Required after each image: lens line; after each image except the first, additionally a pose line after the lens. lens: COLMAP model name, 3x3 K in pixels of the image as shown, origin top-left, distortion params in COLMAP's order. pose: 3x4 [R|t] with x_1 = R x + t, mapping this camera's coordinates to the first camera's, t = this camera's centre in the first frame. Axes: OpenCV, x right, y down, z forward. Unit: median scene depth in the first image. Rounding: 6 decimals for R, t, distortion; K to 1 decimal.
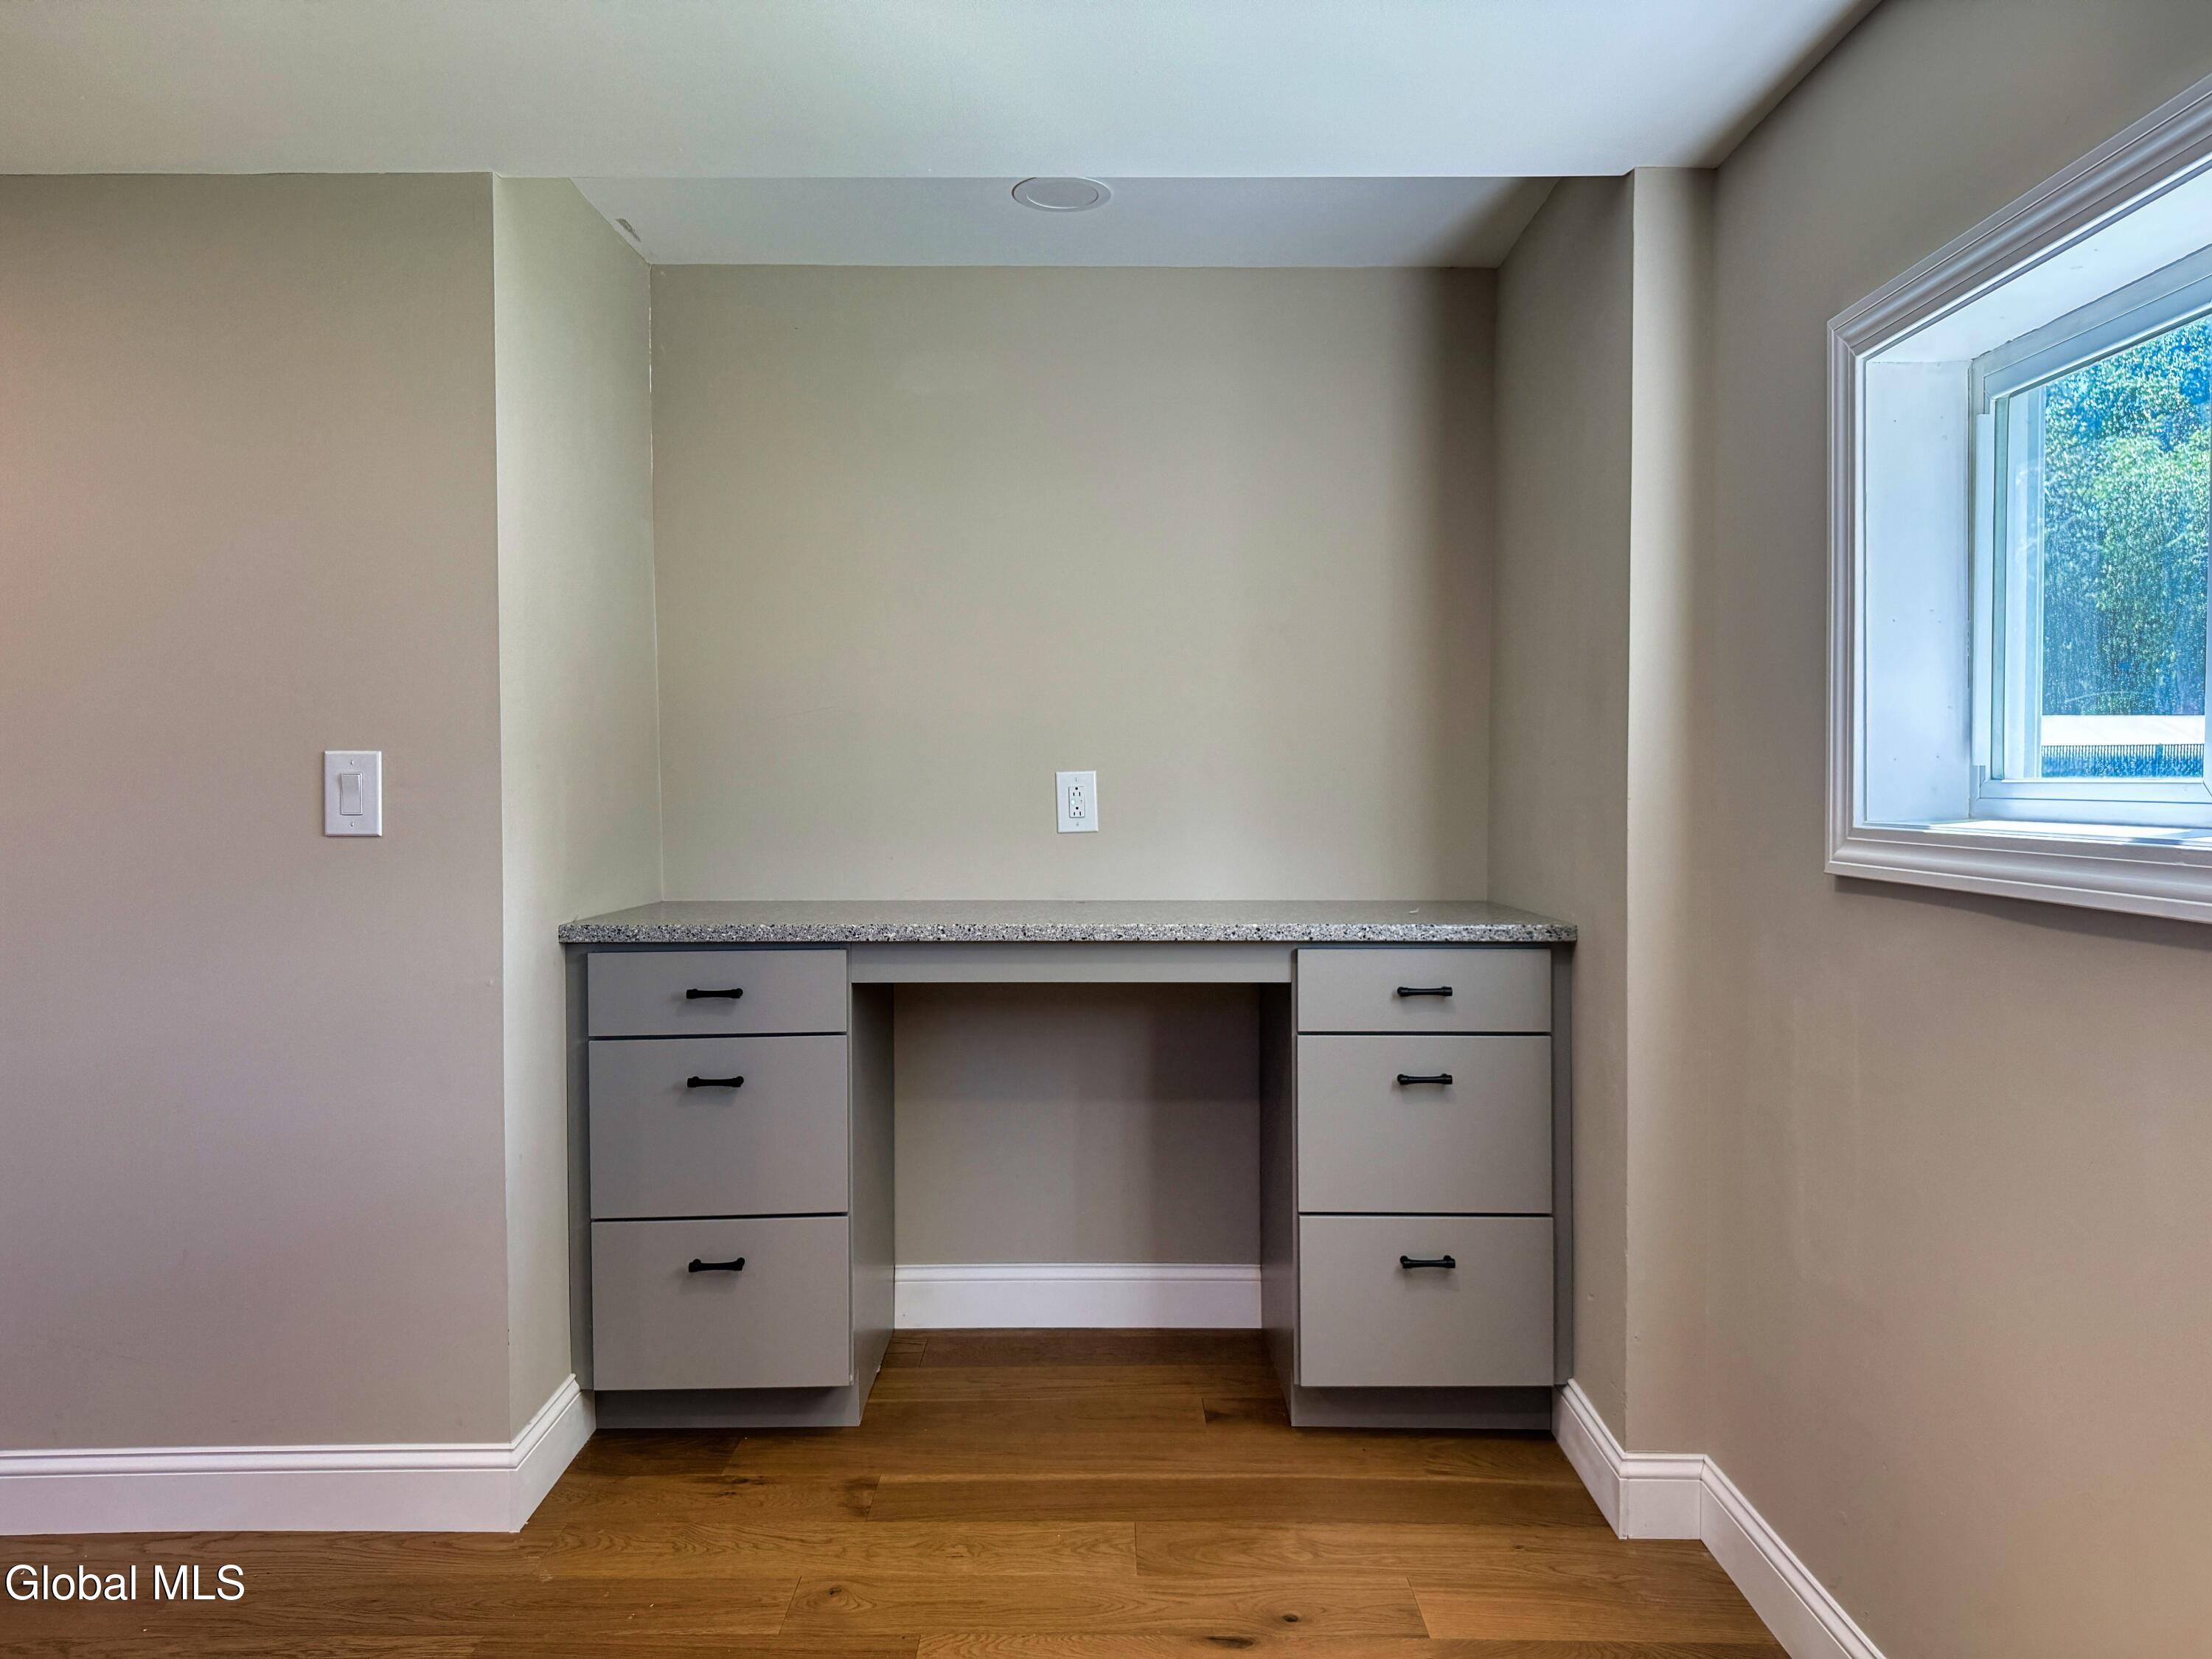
lens RADIAL K [[1562.7, 0, 1106.3], [0, 1562.7, 832.2], [0, 0, 1]] dist [0.009954, 0.000295]
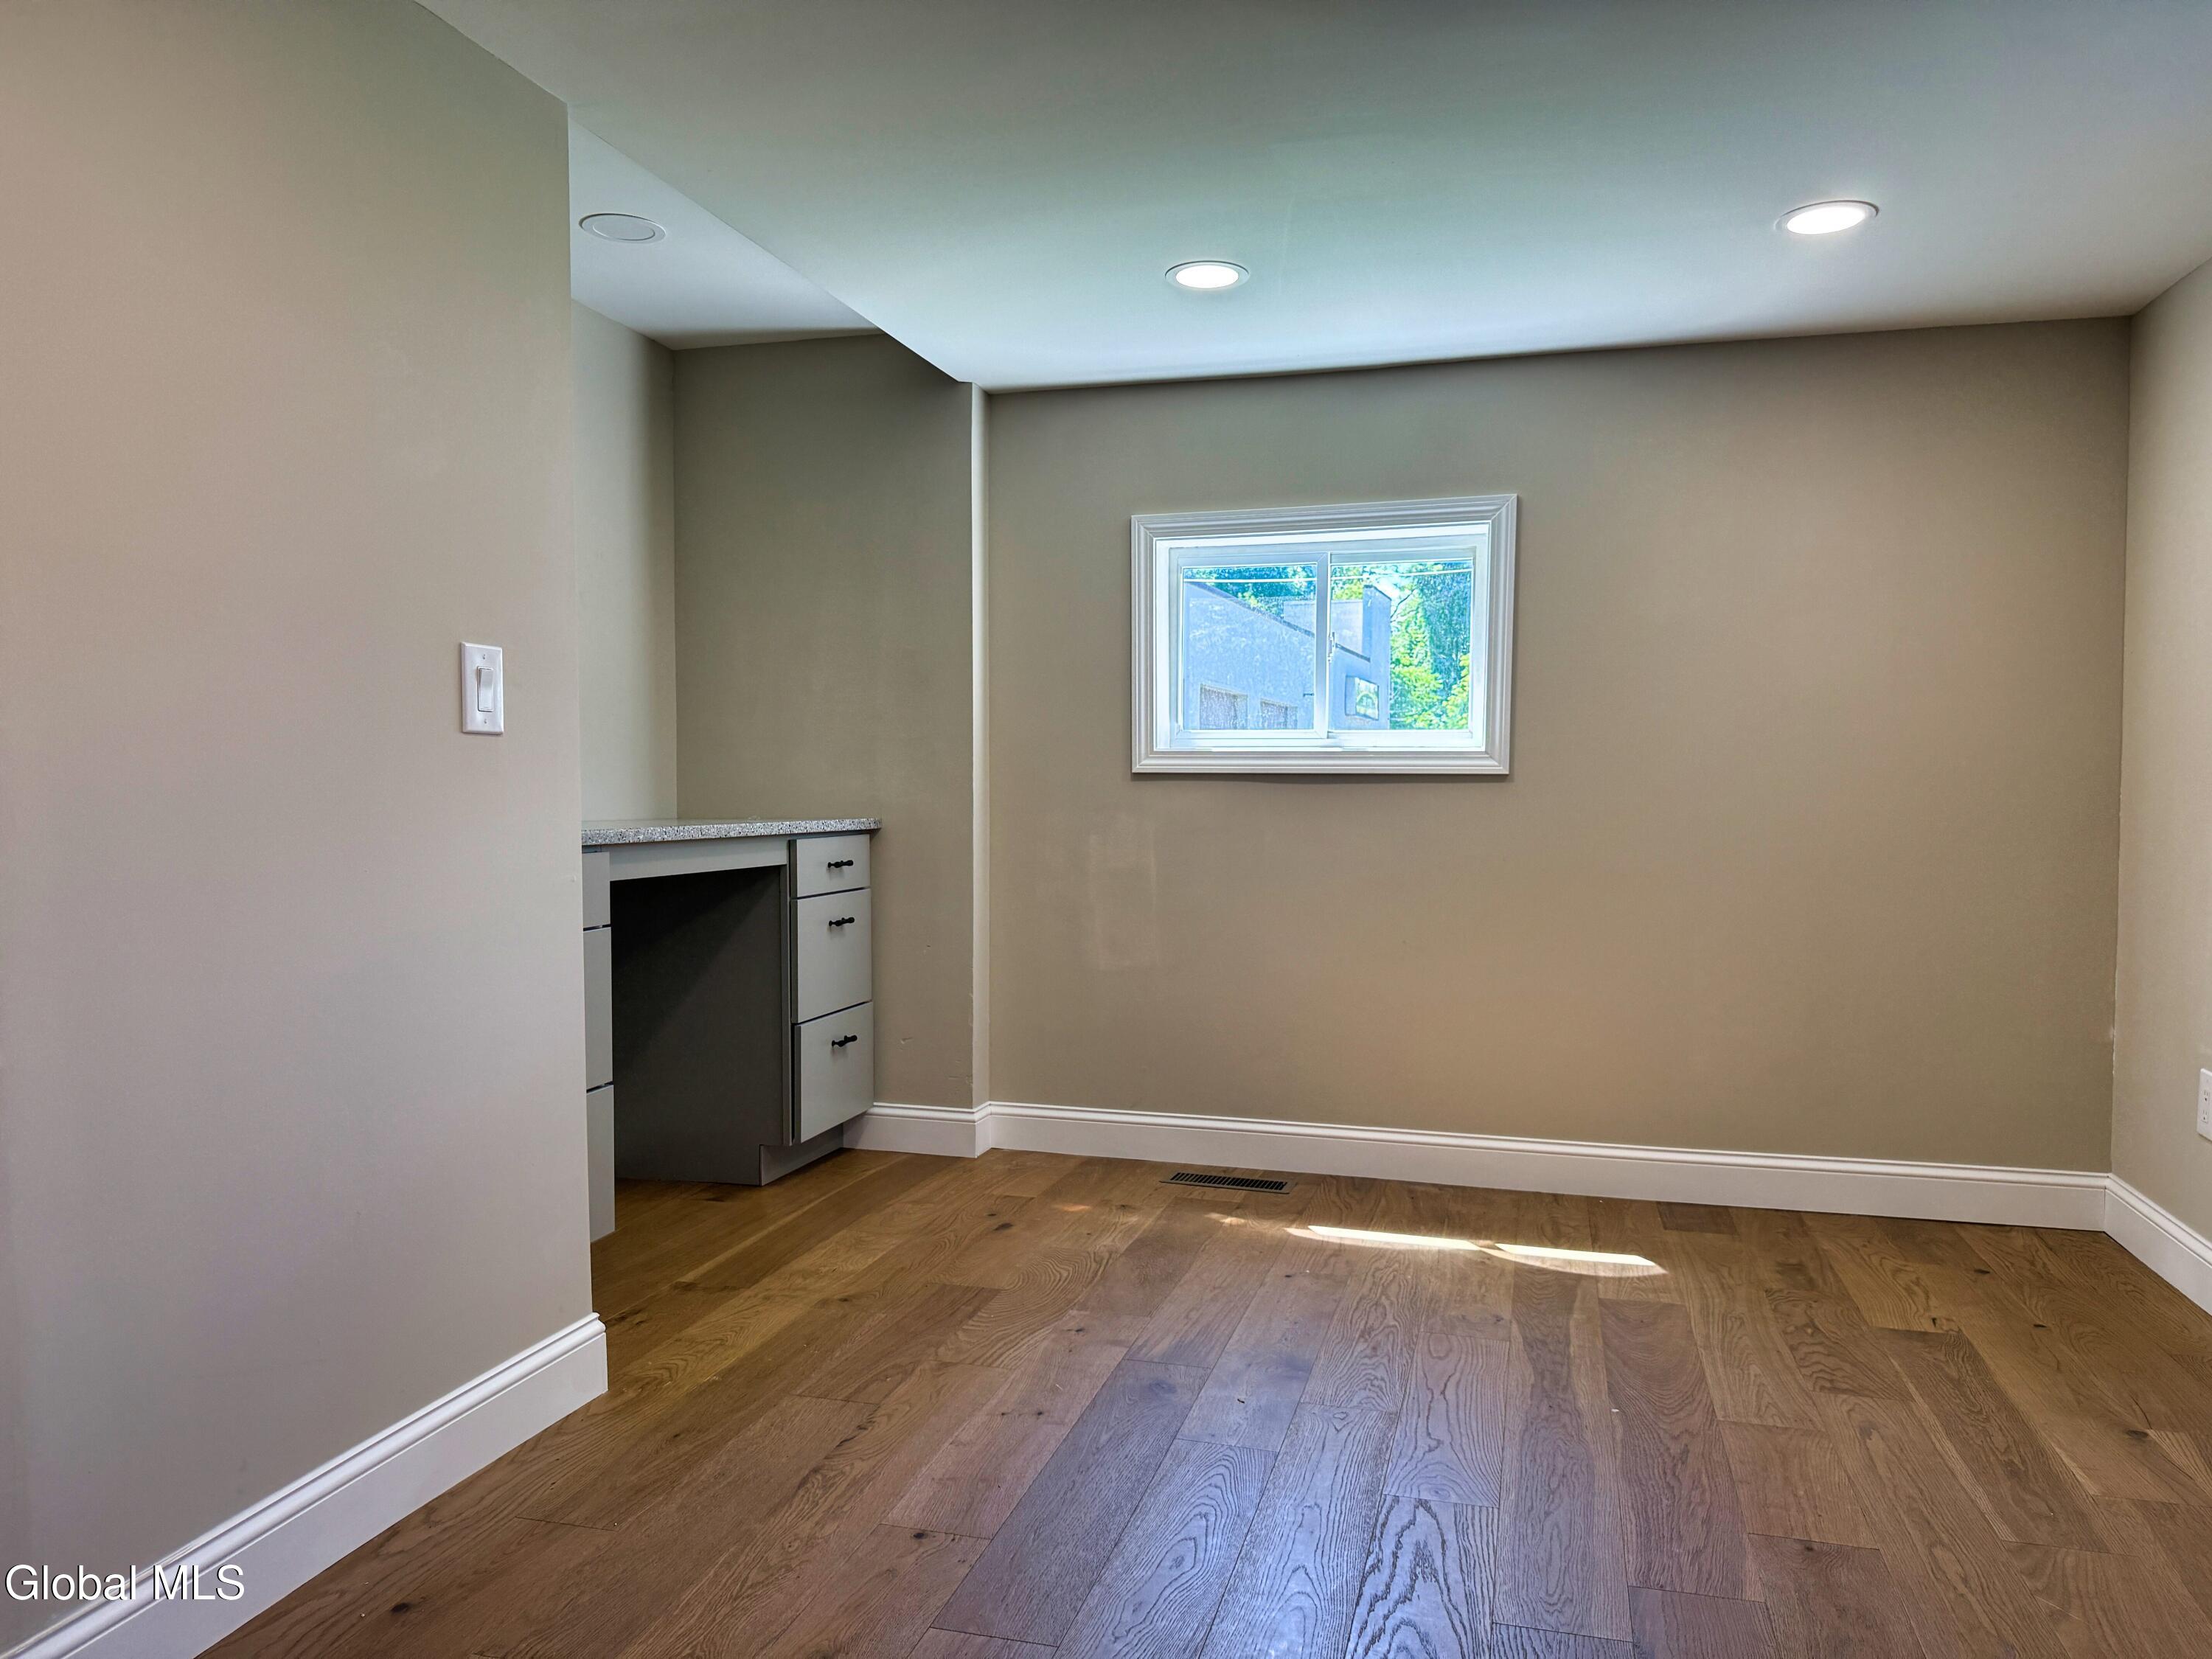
lens RADIAL K [[1562.7, 0, 1106.6], [0, 1562.7, 822.0], [0, 0, 1]] dist [0.009954, 0.000295]
pose [[0.260003, -0.016700, 0.965463, -1.271399], [0.027523, 0.999572, 0.009878, 0.056197], [-0.965215, 0.024004, 0.260352, 0.372567]]
